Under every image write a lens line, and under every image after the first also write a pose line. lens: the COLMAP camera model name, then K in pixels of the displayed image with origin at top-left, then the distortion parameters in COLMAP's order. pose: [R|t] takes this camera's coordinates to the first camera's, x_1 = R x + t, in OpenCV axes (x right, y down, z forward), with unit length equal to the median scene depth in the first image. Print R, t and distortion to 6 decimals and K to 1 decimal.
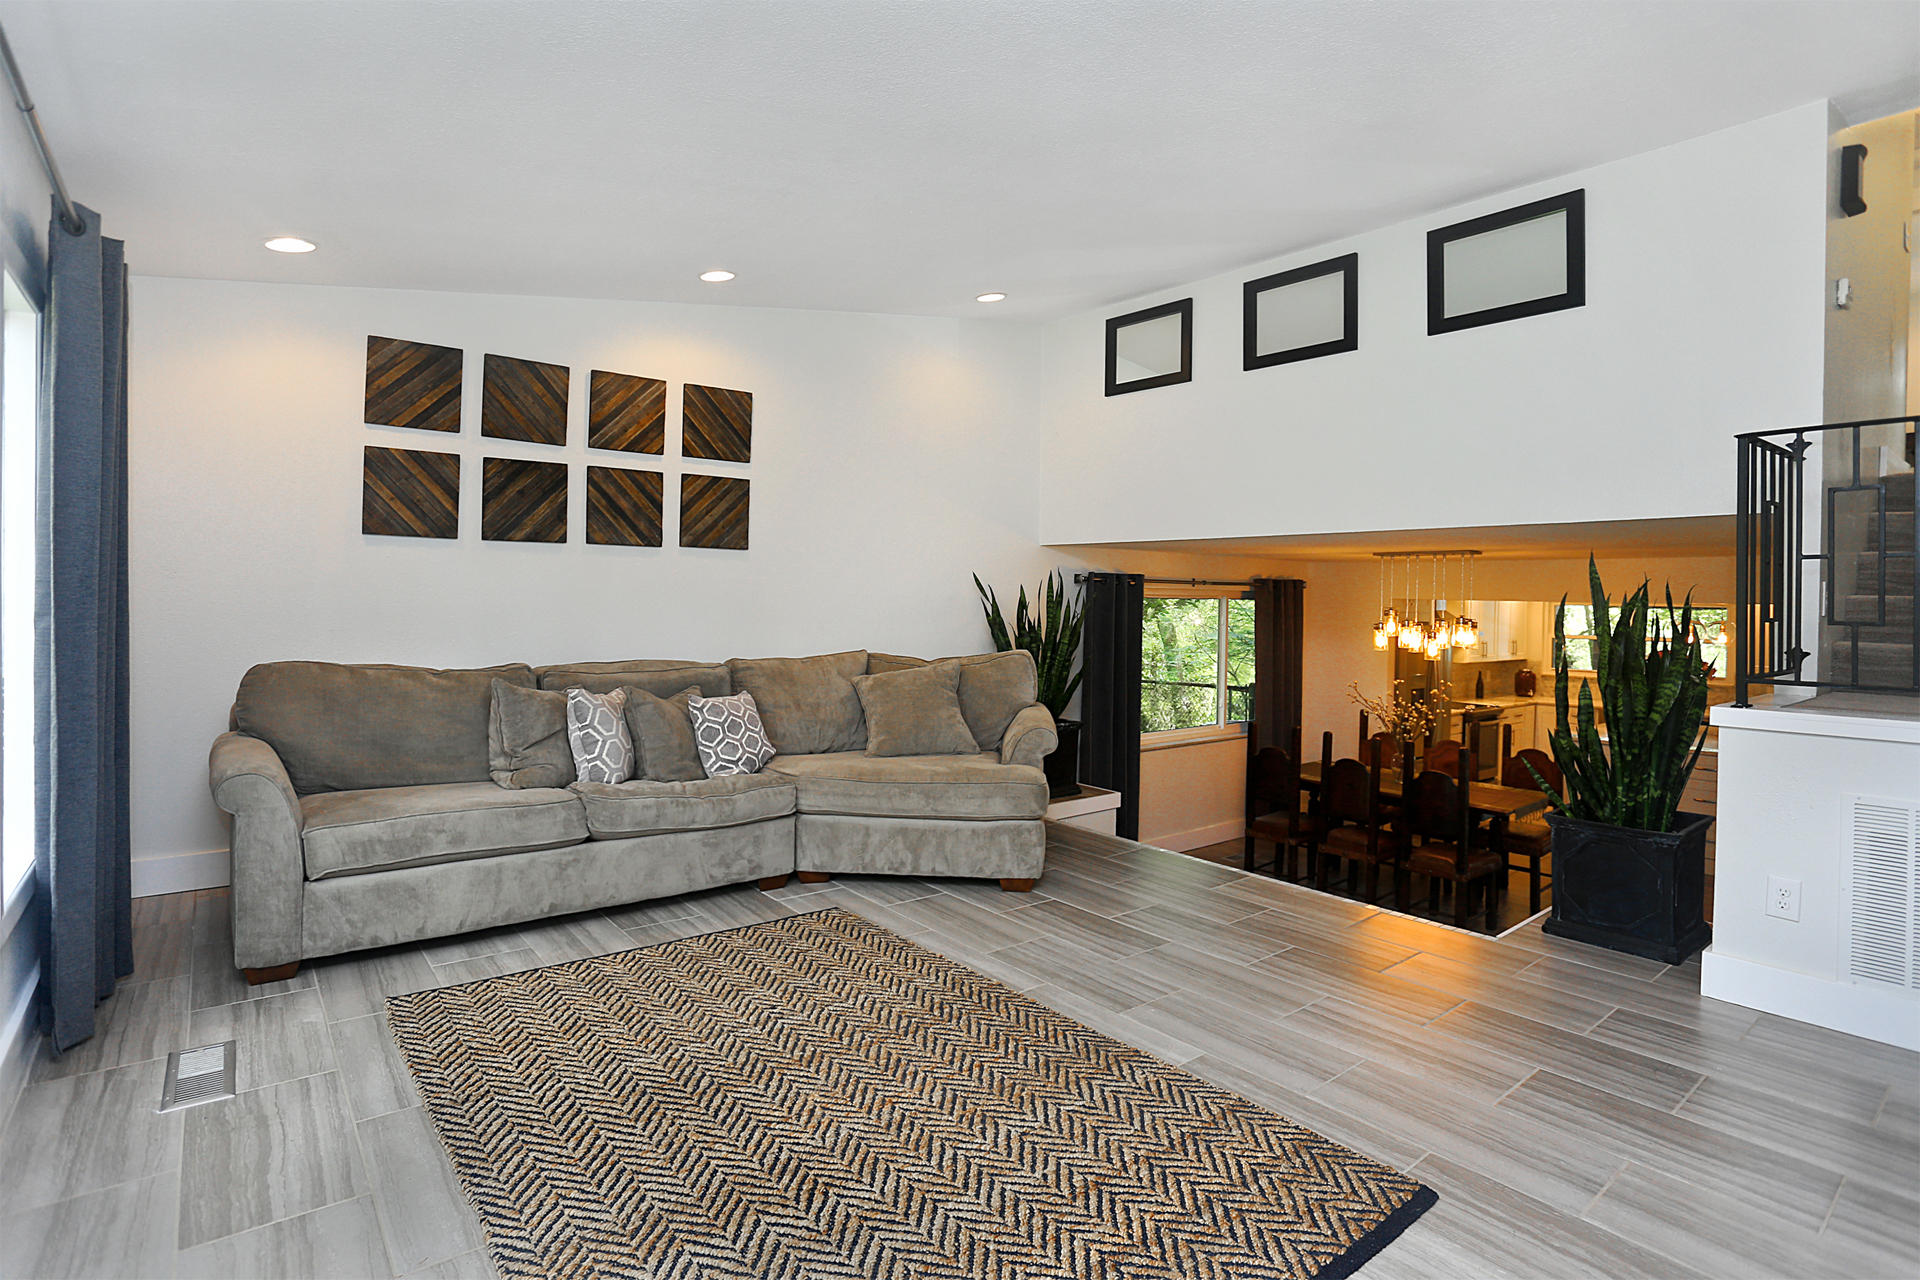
lens RADIAL K [[950.2, 0, 966.1], [0, 950.2, 593.2], [0, 0, 1]] dist [-0.033051, 0.000020]
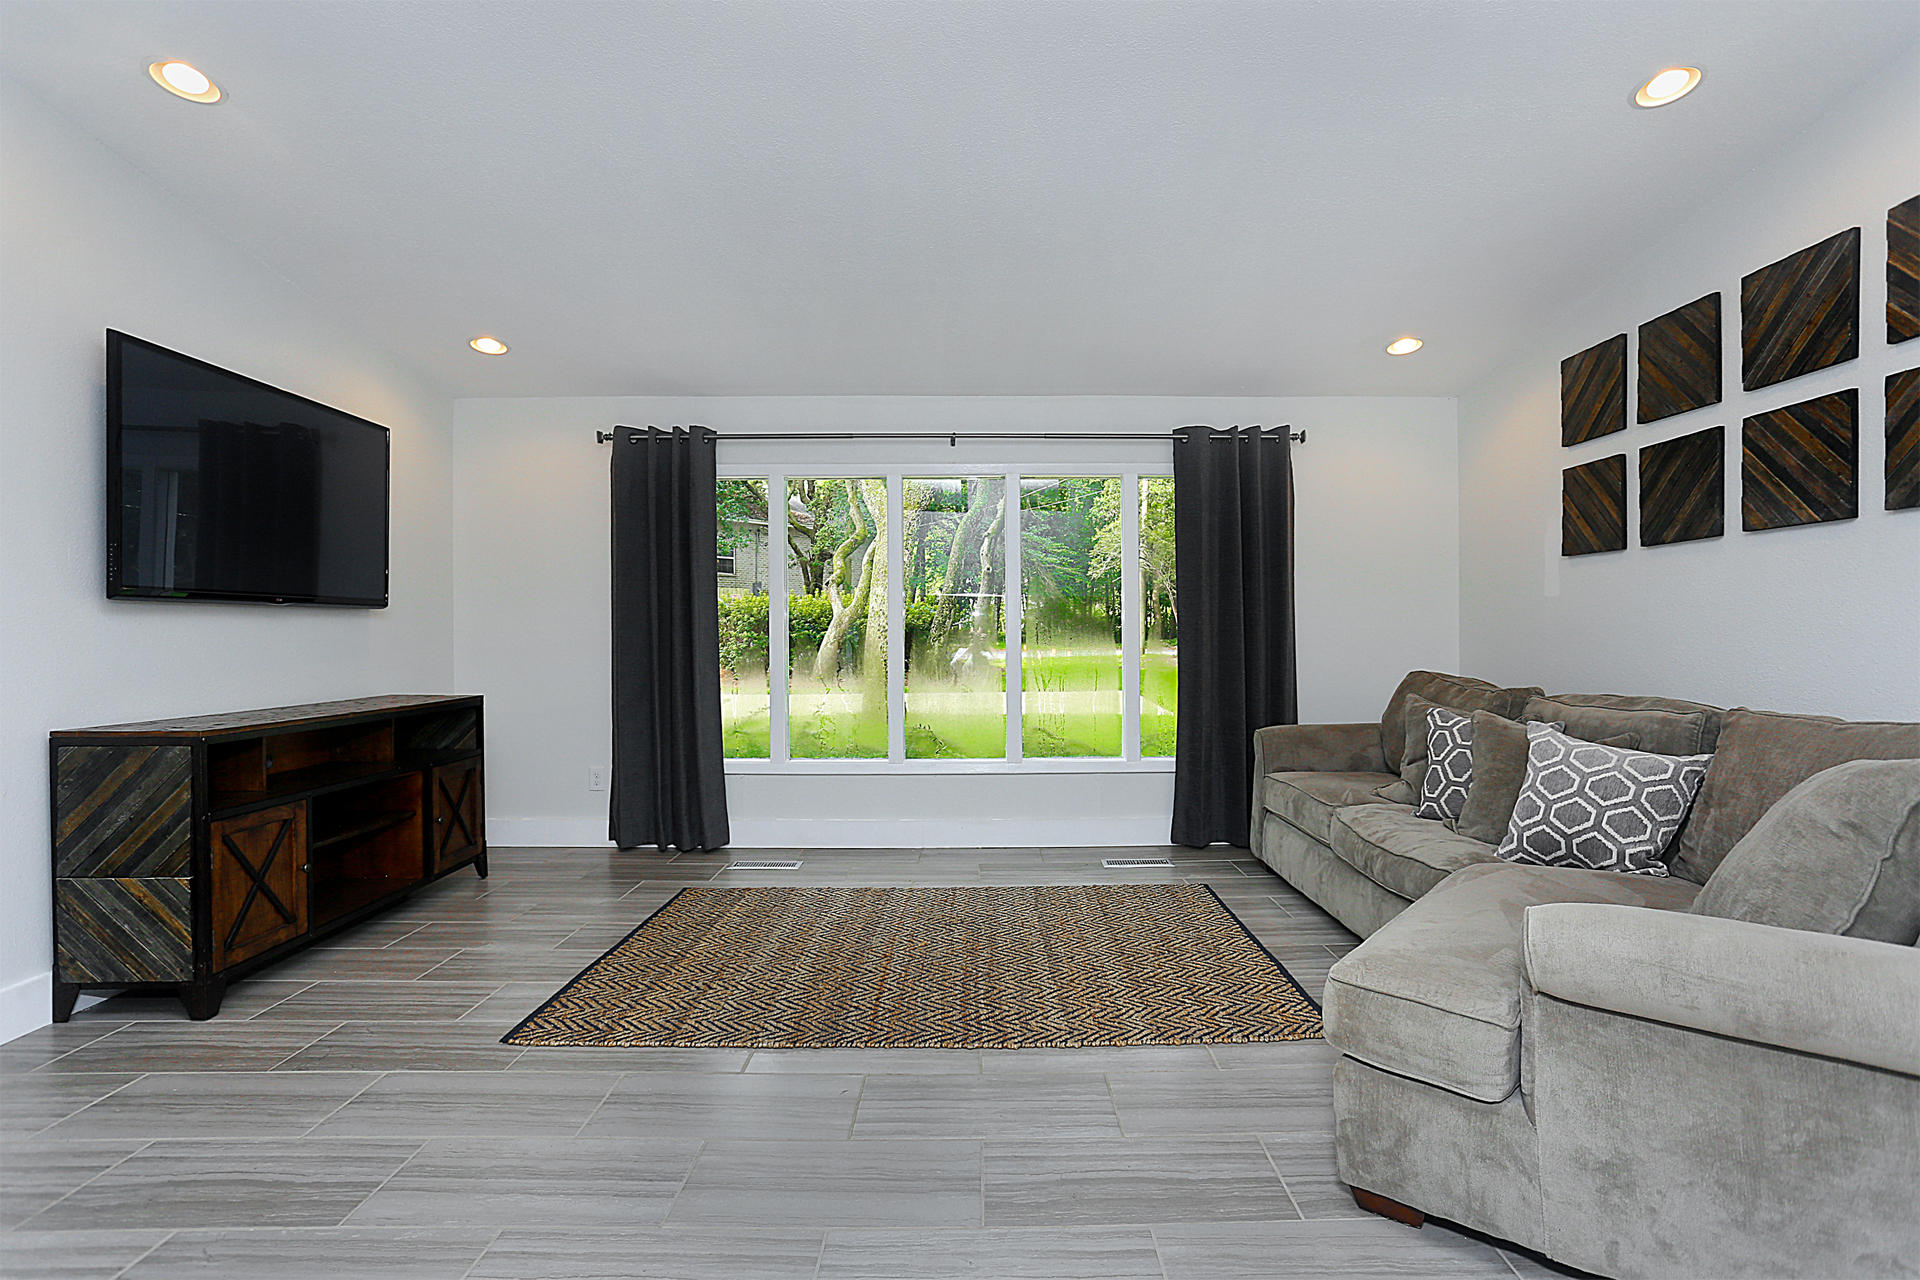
lens RADIAL K [[937.4, 0, 991.2], [0, 937.4, 639.2], [0, 0, 1]] dist [-0.034306, -0.000581]
pose [[-0.616494, -0.010737, -0.787286, 0.509935], [-0.003280, 0.999933, -0.011069, 0.038457], [0.787353, -0.004242, -0.616488, 1.080649]]
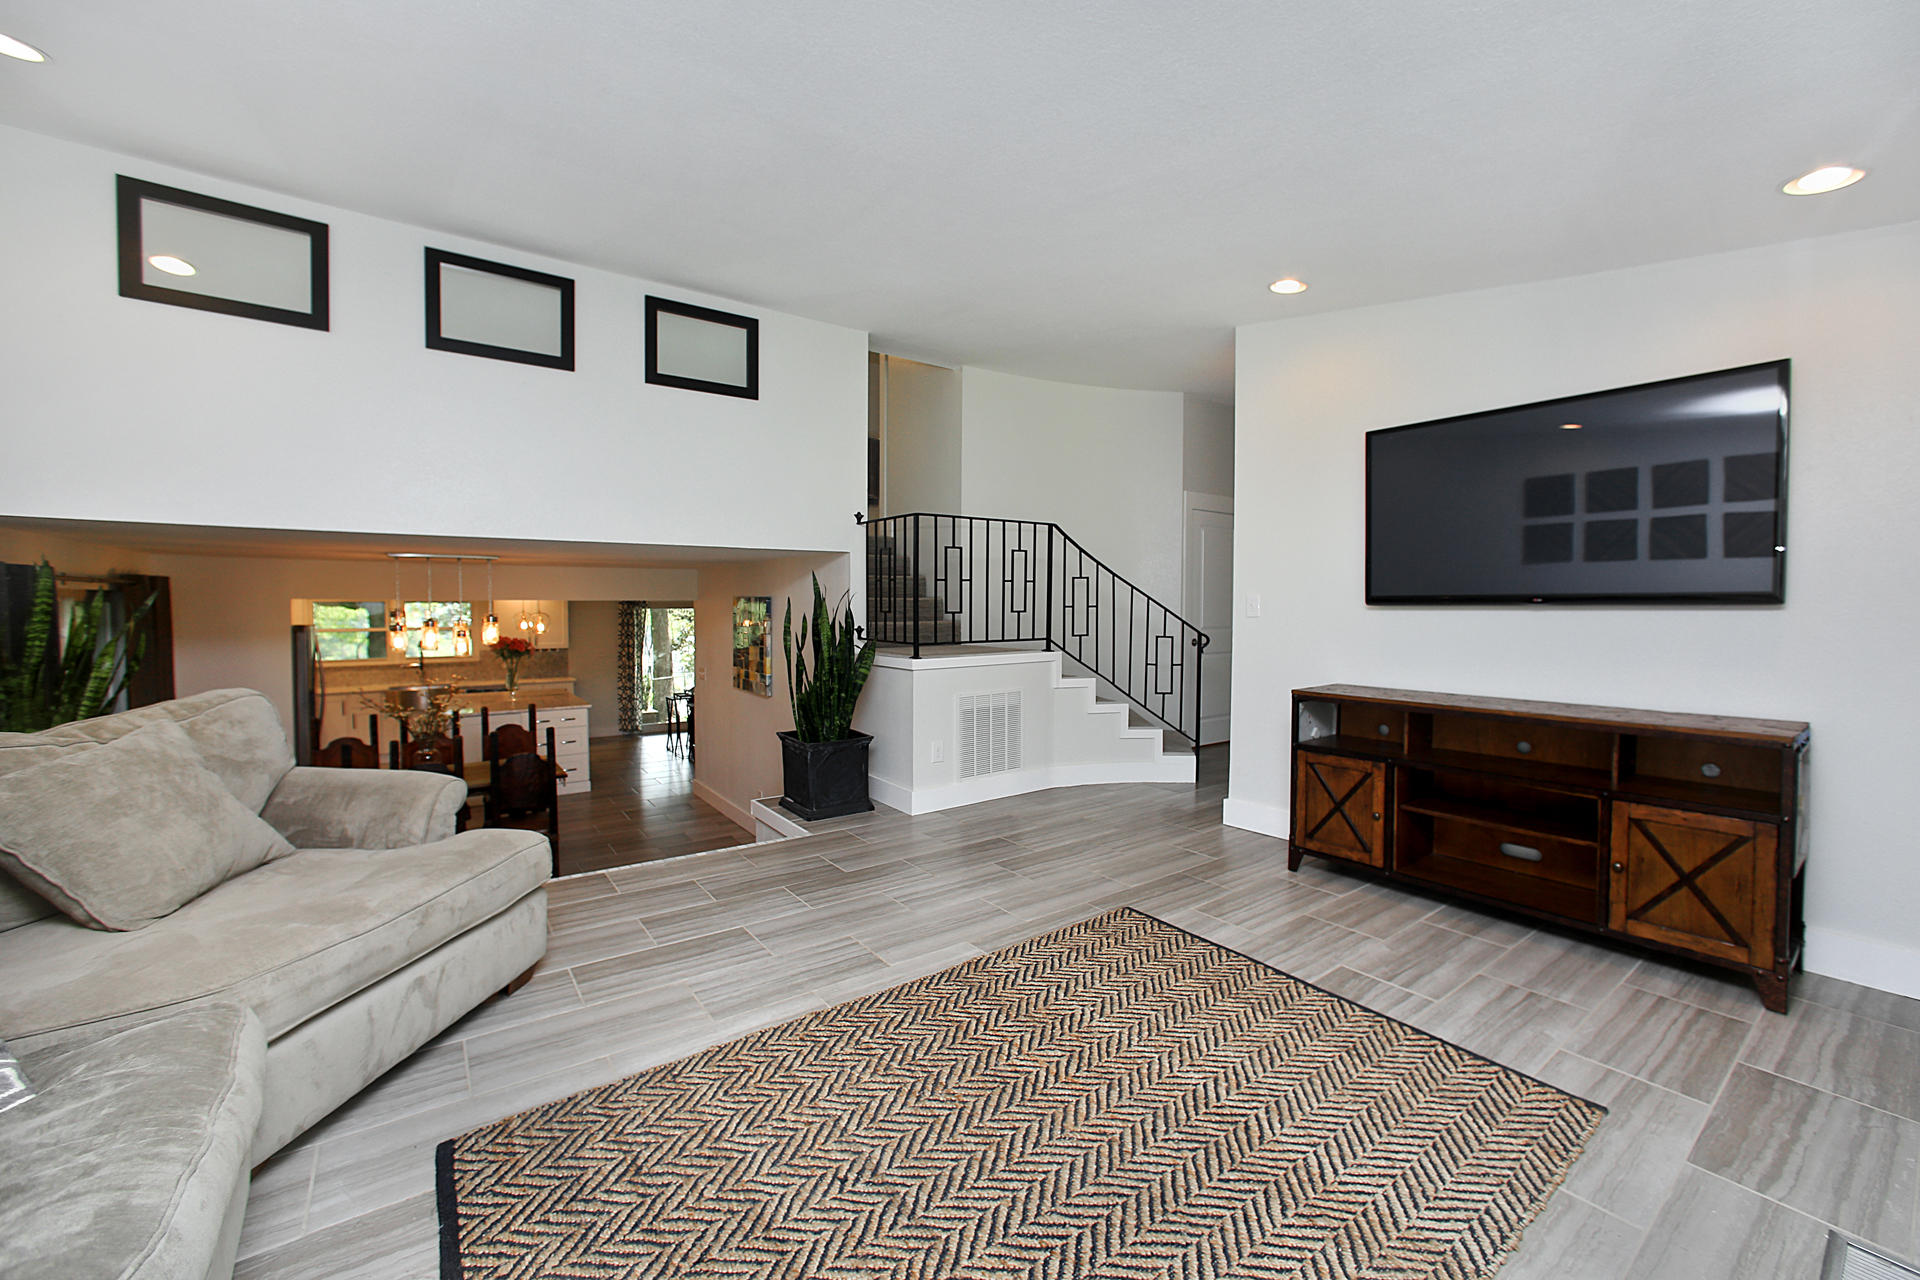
lens RADIAL K [[759.7, 0, 960.0], [0, 759.7, 640.0], [0, 0, 1]] dist [-0.038329, 0.008177]
pose [[0.058091, -0.055827, 0.996749, -0.489364], [-0.004849, 0.998408, 0.056203, -0.002794], [-0.998300, -0.008098, 0.057728, 0.579494]]
